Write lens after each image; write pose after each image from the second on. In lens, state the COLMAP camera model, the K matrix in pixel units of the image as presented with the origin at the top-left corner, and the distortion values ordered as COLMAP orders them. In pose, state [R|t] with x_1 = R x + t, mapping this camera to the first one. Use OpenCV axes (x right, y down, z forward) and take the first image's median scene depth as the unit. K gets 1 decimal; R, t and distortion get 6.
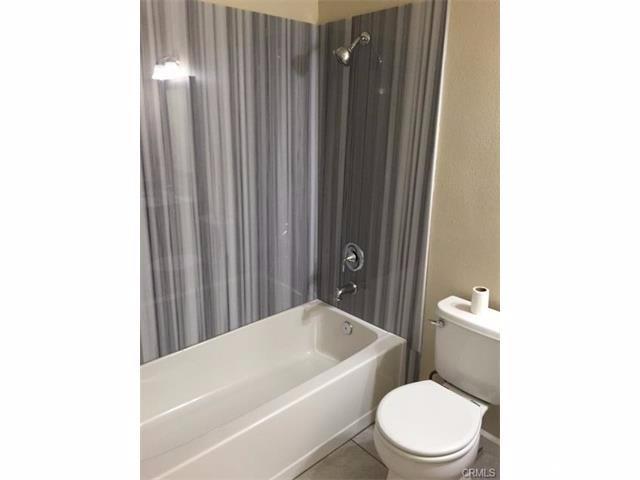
lens RADIAL K [[412.6, 0, 320.0], [0, 412.6, 240.0], [0, 0, 1]] dist [0.082157, 0.000206]
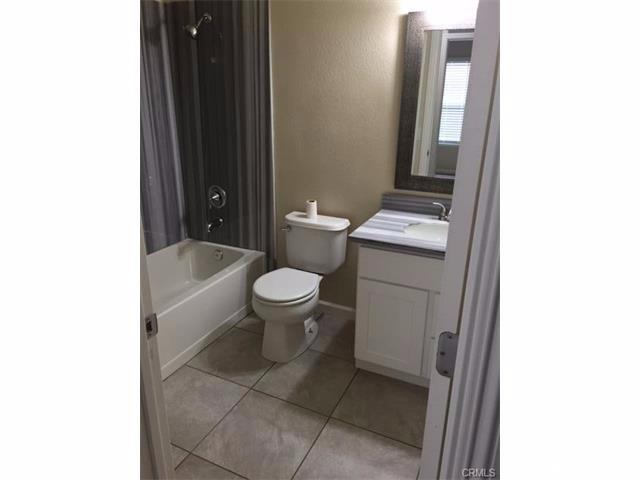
lens RADIAL K [[419.3, 0, 320.0], [0, 419.3, 240.0], [0, 0, 1]] dist [0.000141, -0.000451]
pose [[0.929355, -0.122371, 0.348317, -0.088392], [0.094318, 0.990858, 0.096455, 0.080489], [-0.356936, -0.056788, 0.932401, -0.295493]]
